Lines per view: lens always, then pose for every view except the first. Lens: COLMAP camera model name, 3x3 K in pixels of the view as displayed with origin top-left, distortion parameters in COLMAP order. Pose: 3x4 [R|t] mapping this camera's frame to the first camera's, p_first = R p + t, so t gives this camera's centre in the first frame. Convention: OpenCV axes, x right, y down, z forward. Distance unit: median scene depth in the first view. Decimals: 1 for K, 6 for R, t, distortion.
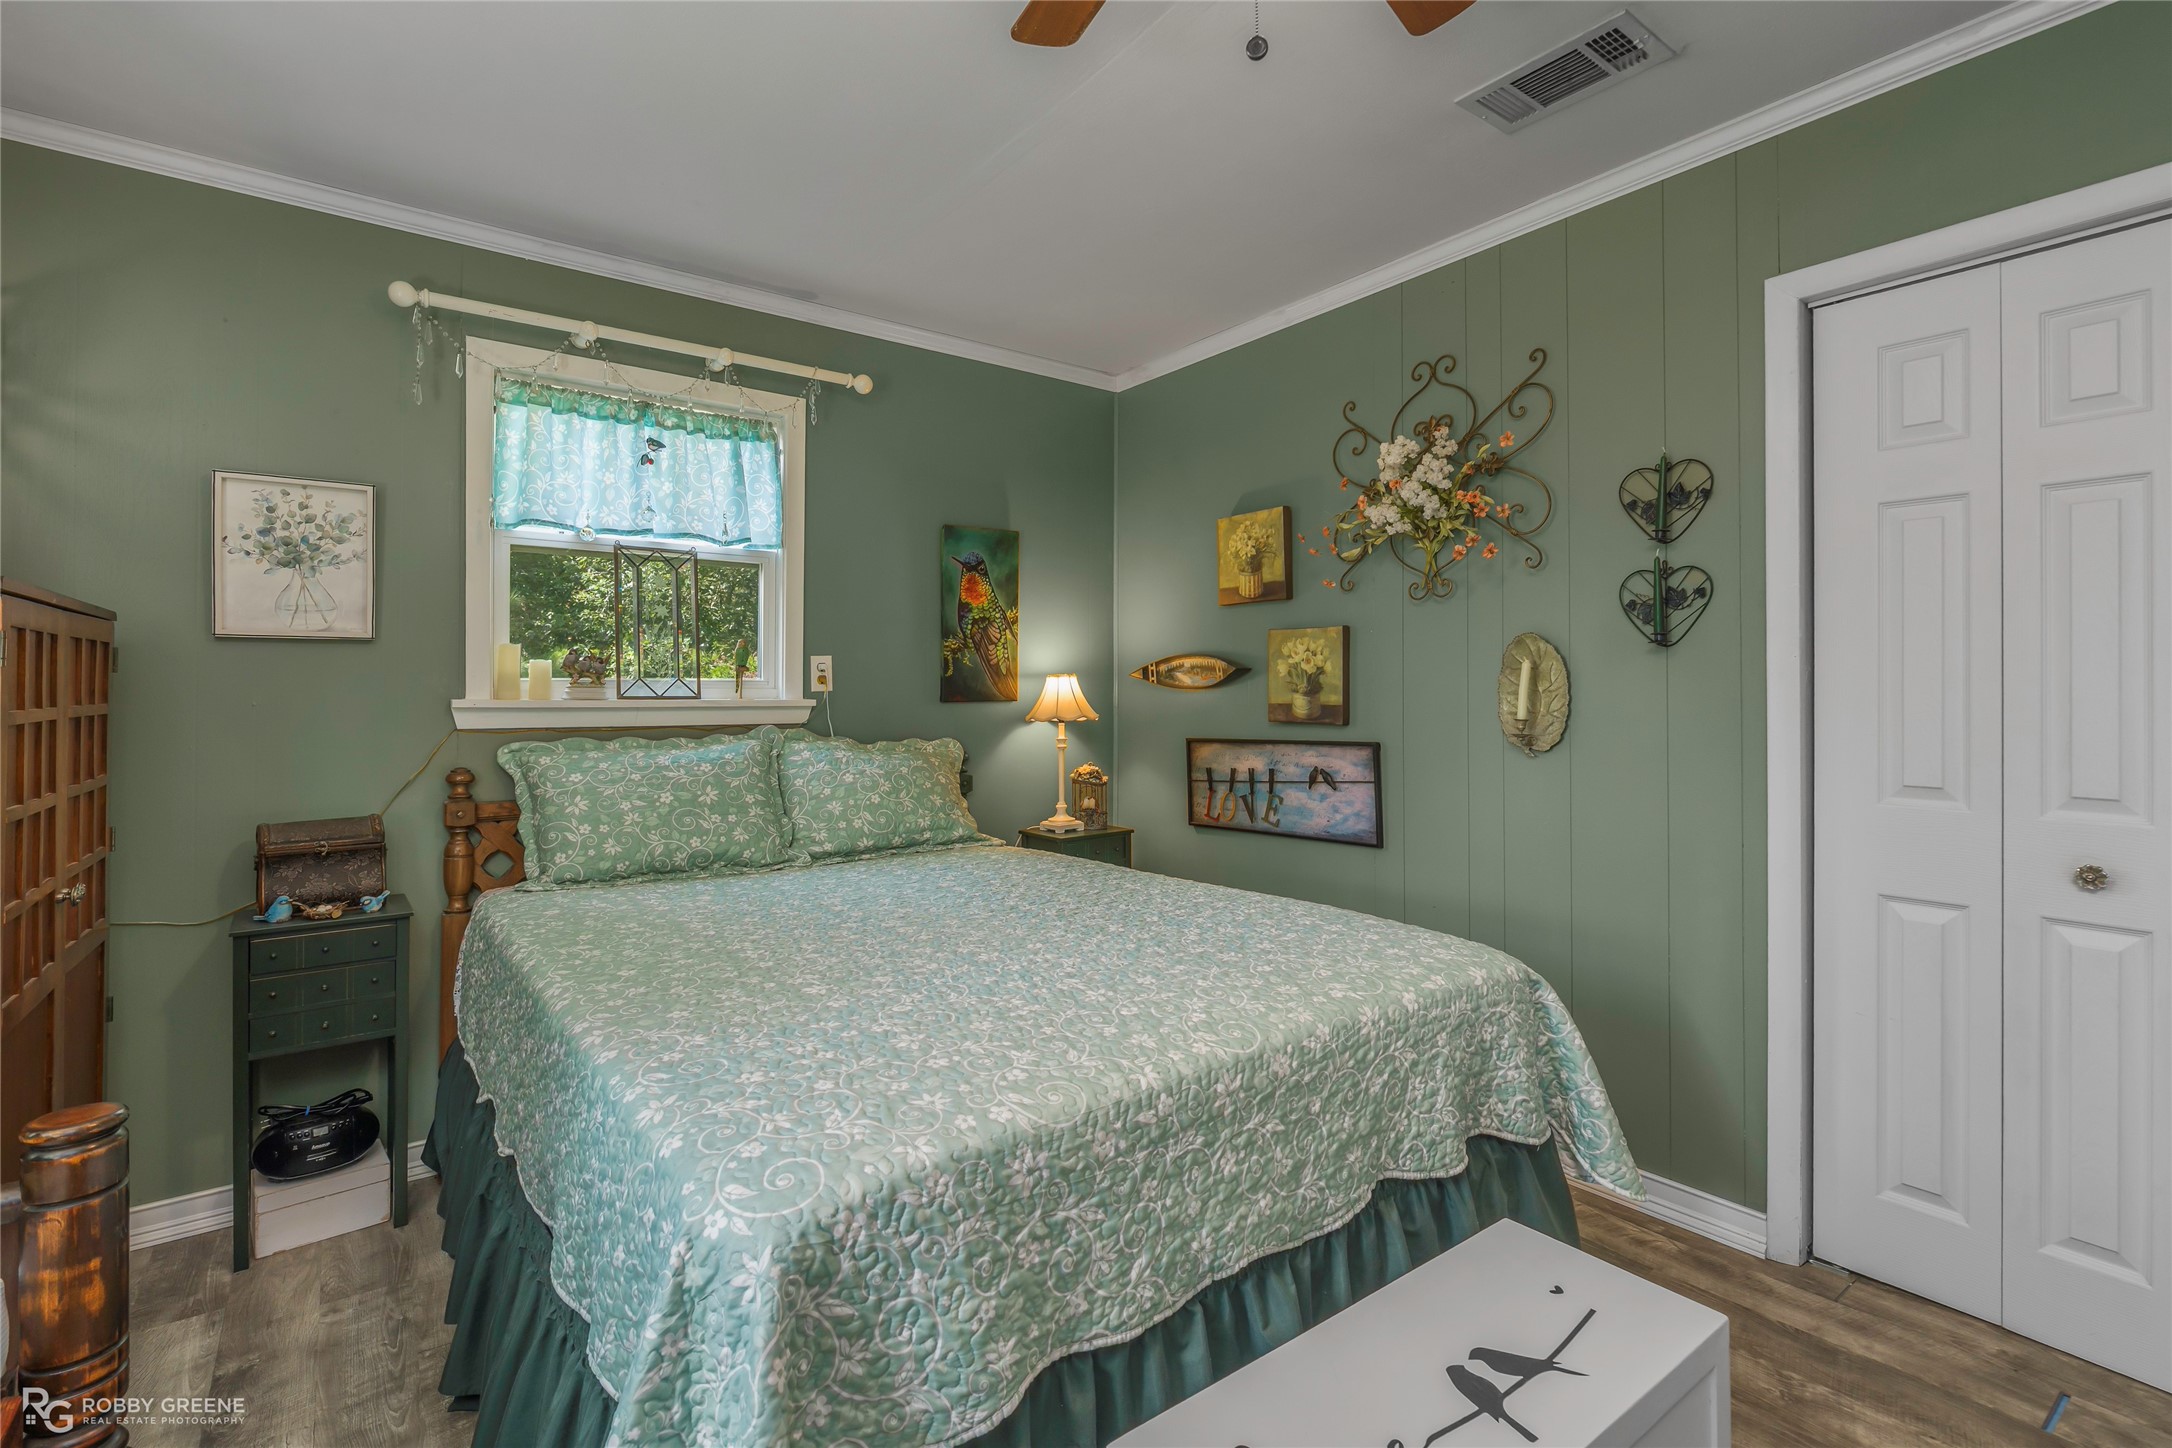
lens RADIAL K [[1003.3, 0, 1090.7], [0, 1003.3, 687.6], [0, 0, 1]] dist [-0.006528, 0.001673]
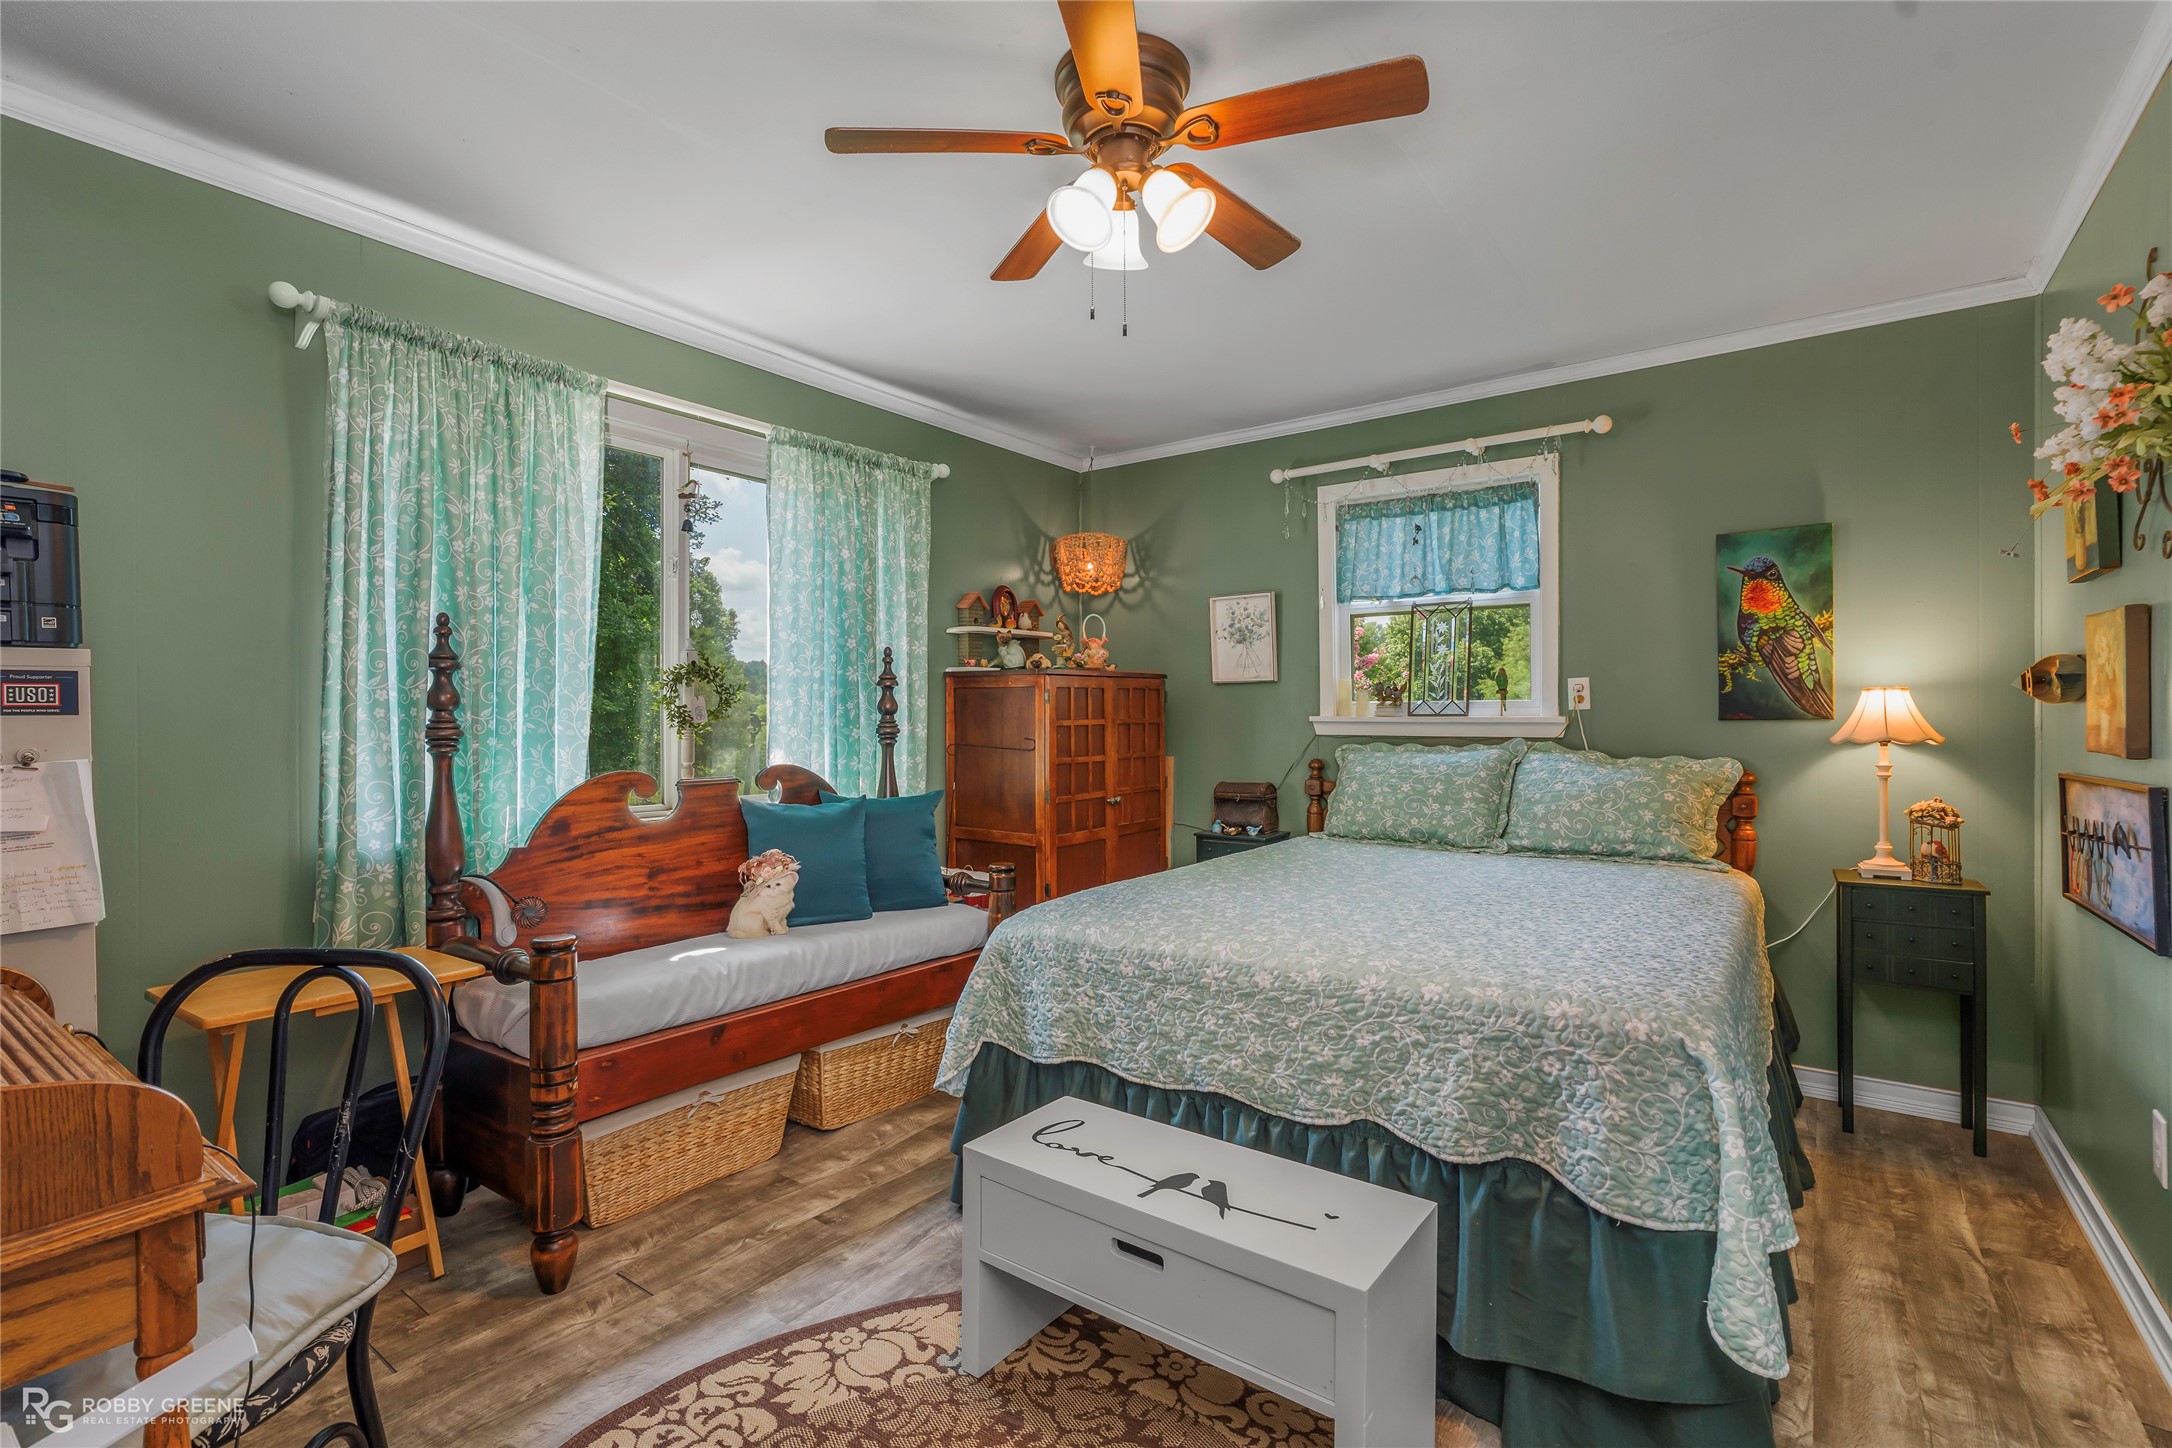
lens RADIAL K [[978.3, 0, 1089.6], [0, 978.3, 721.2], [0, 0, 1]] dist [-0.002664, 0.001118]
pose [[0.284594, 0.007944, -0.958615, 0.716119], [0.009891, 0.999888, 0.011223, -0.001078], [0.958597, -0.012676, 0.284484, 0.192065]]
